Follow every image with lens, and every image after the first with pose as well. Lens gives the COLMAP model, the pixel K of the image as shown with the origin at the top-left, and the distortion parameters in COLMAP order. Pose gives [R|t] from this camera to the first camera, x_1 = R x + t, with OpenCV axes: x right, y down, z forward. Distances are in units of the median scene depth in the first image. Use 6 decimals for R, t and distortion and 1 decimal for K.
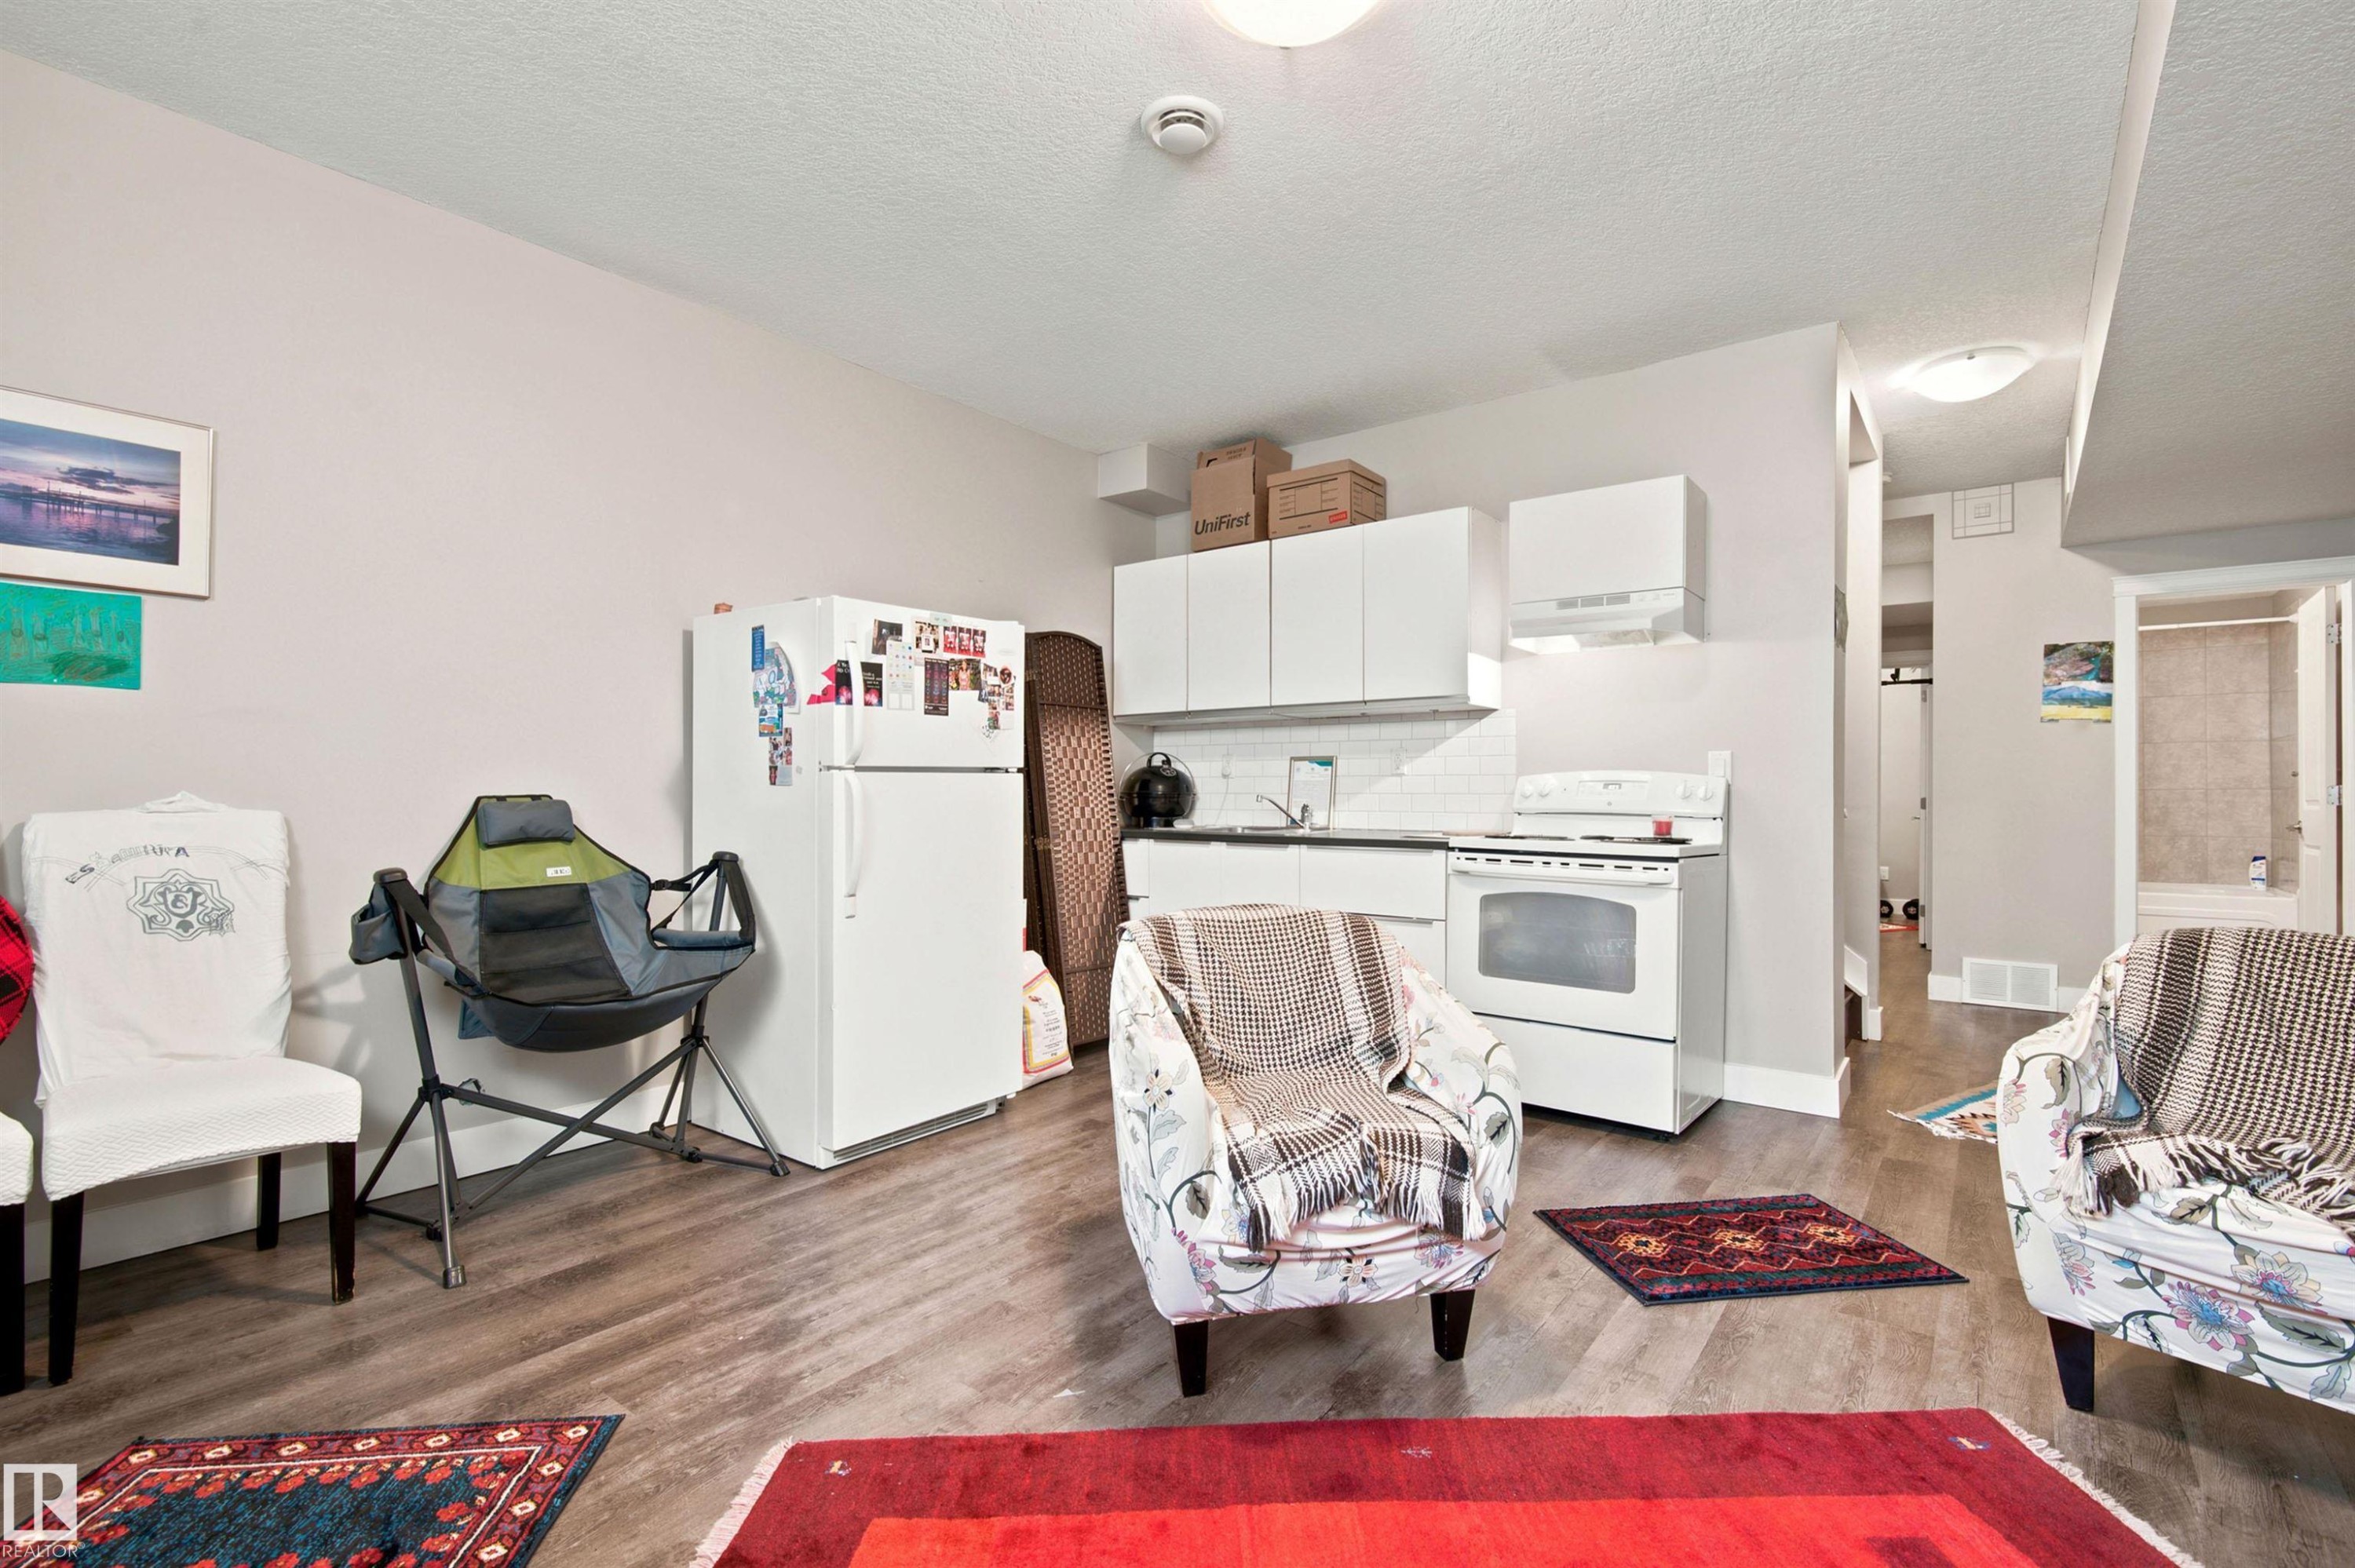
lens RADIAL K [[1080.9, 0, 1175.2], [0, 1080.9, 787.2], [0, 0, 1]] dist [0.000614, 0.000086]
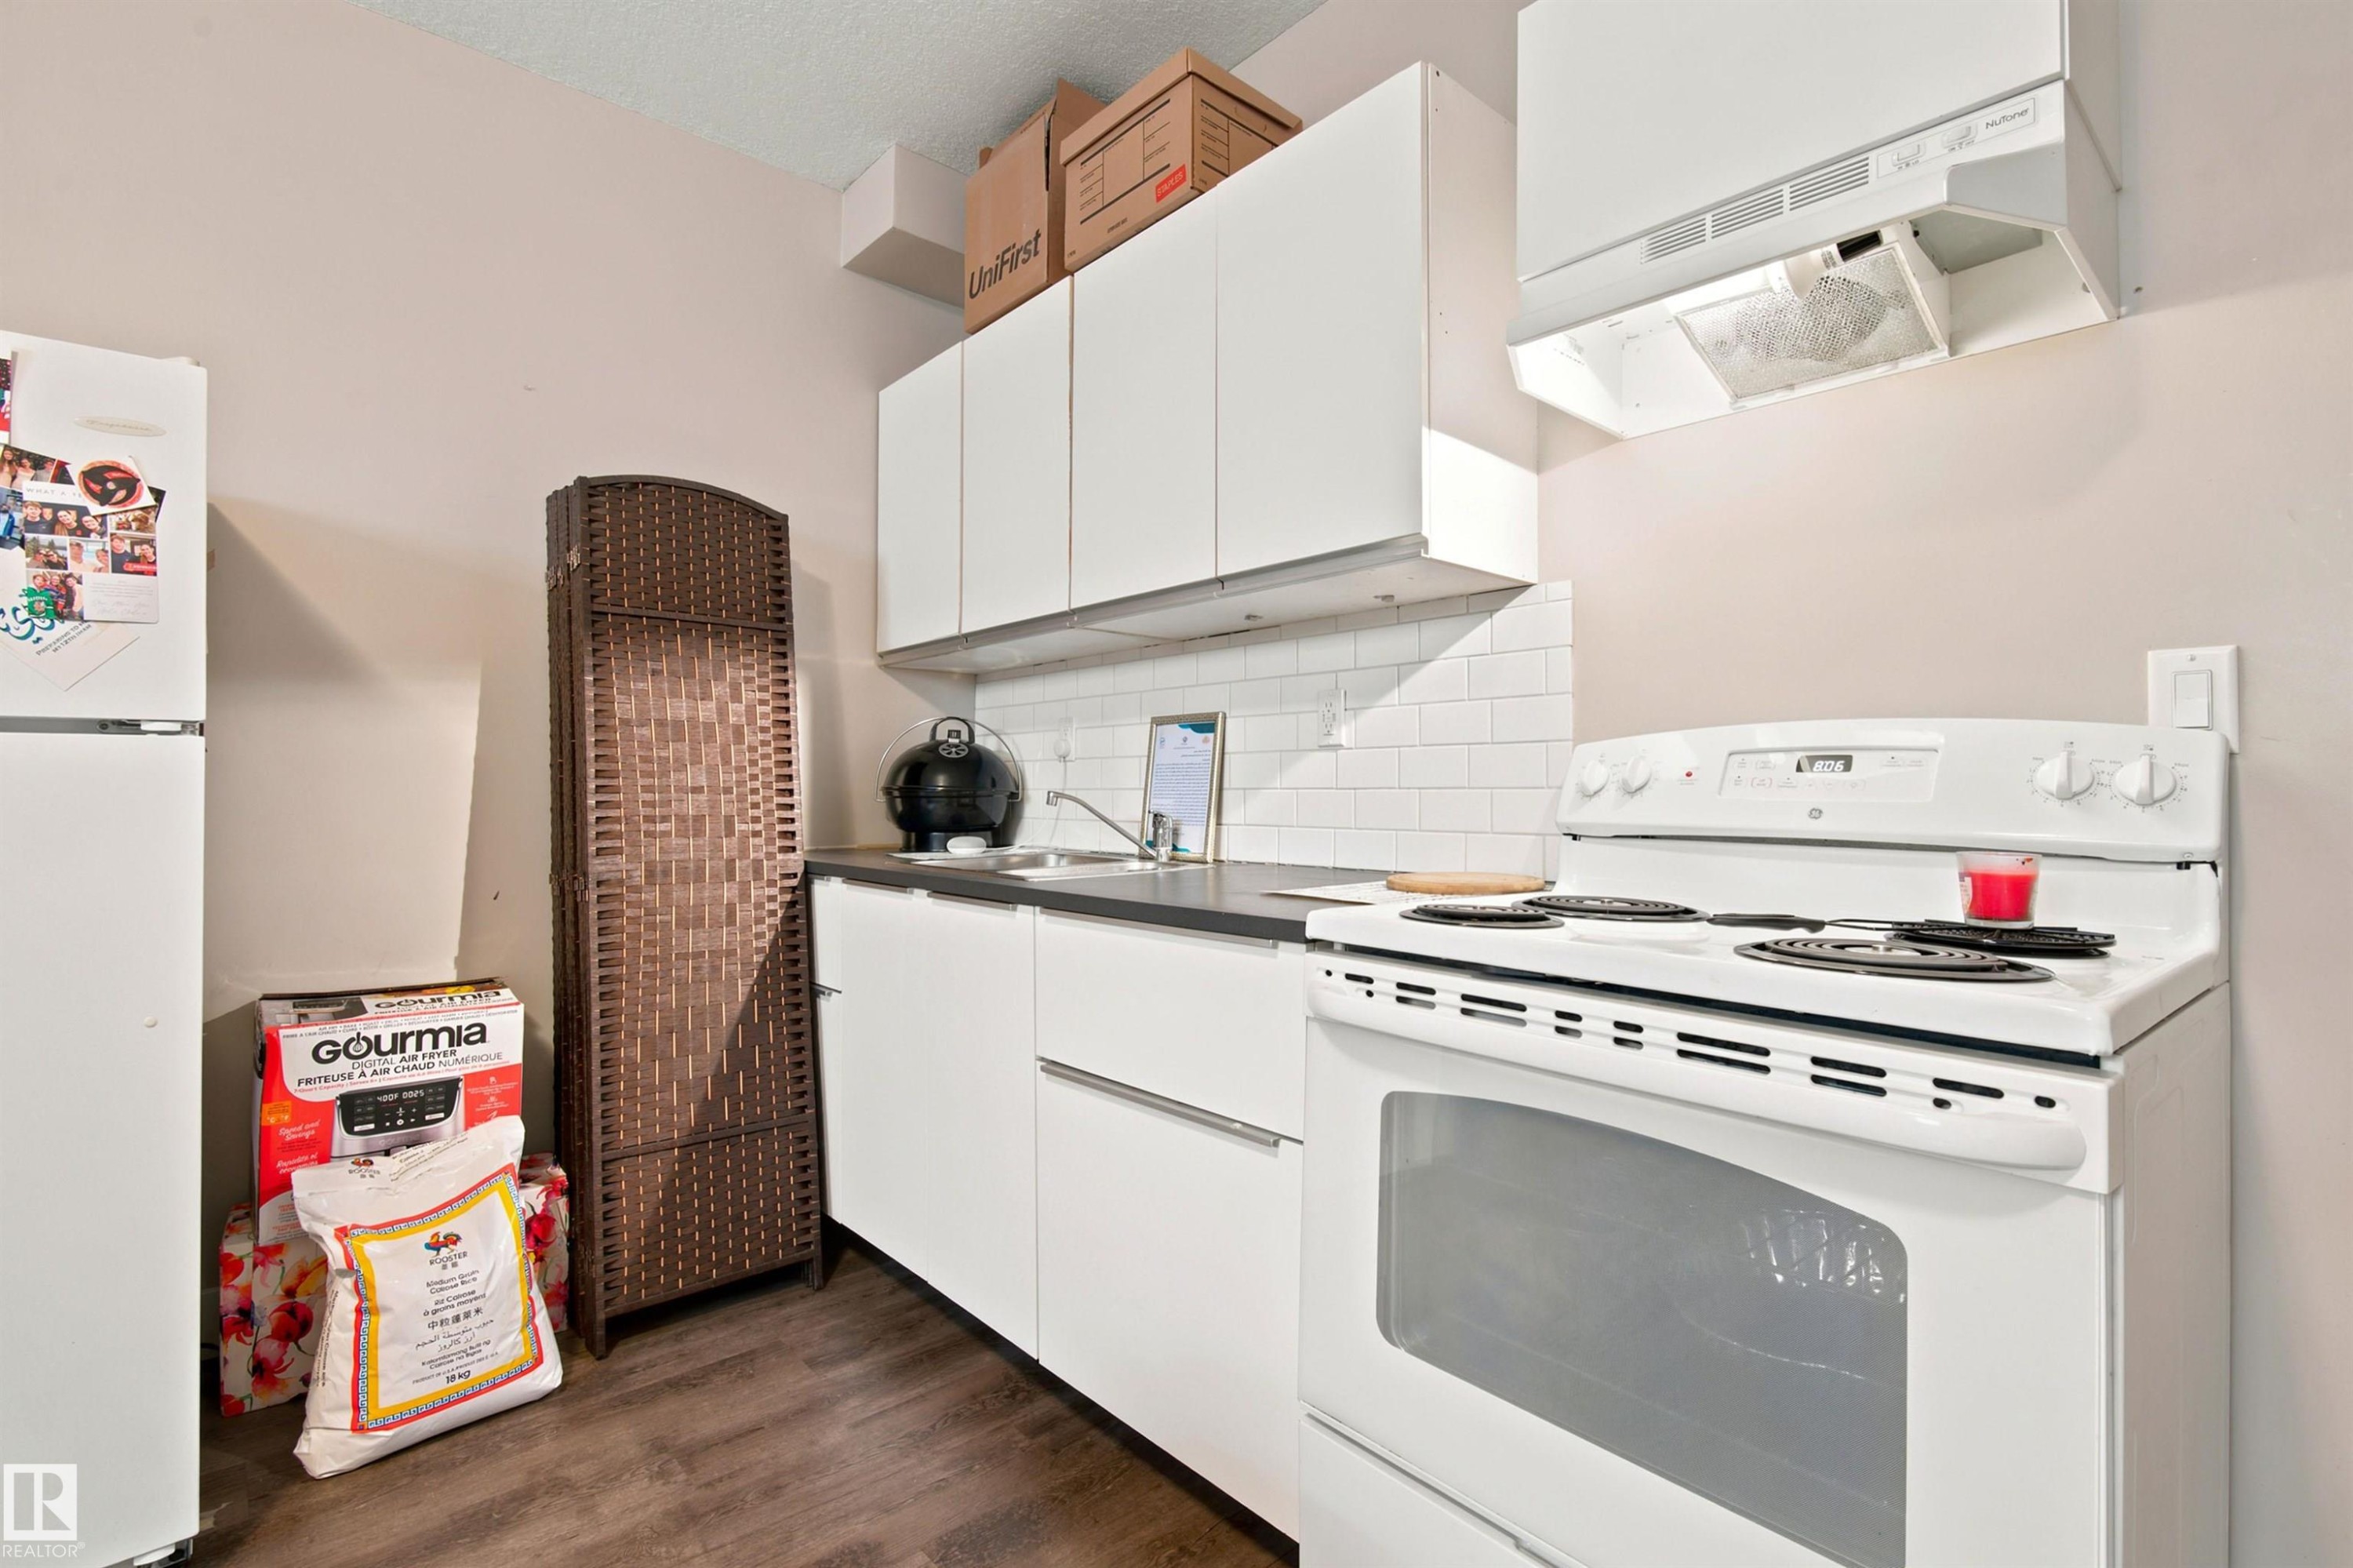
lens RADIAL K [[1080.2, 0, 1176.4], [0, 1080.2, 768.9], [0, 0, 1]] dist [0.000614, 0.000086]
pose [[0.982522, -0.005674, -0.186062, 0.231787], [0.002417, 0.999840, -0.017724, 0.005776], [0.186133, 0.016964, 0.982378, 0.543844]]
